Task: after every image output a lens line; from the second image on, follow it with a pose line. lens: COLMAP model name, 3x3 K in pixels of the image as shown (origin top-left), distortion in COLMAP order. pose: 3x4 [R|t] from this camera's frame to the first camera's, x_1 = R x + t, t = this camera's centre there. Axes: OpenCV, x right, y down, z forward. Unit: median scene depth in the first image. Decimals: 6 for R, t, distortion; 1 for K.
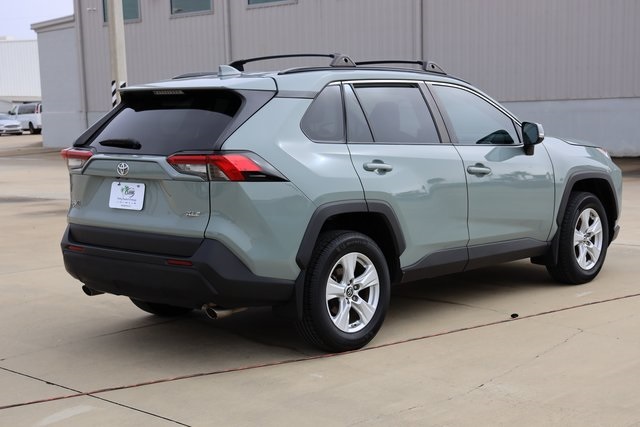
lens RADIAL K [[964.2, 0, 324.7], [0, 964.2, 214.8], [0, 0, 1]] dist [0.247309, 0.000000]
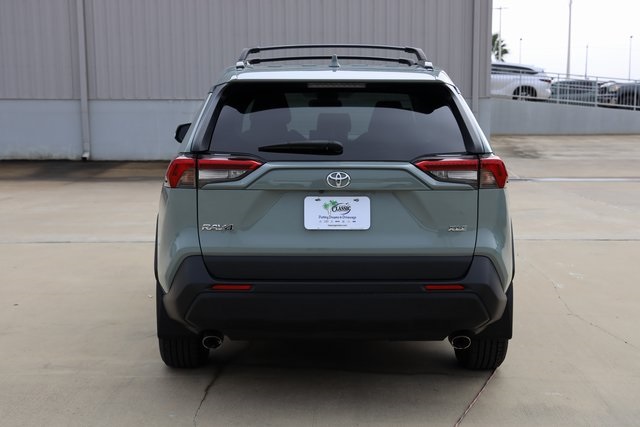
lens RADIAL K [[964.2, 0, 317.9], [0, 964.2, 212.8], [0, 0, 1]] dist [0.247309, 0.000000]
pose [[0.727278, -0.054951, 0.684140, -0.763625], [0.058008, 0.998145, 0.018506, -0.035556], [-0.683887, 0.026227, 0.729116, 0.434799]]
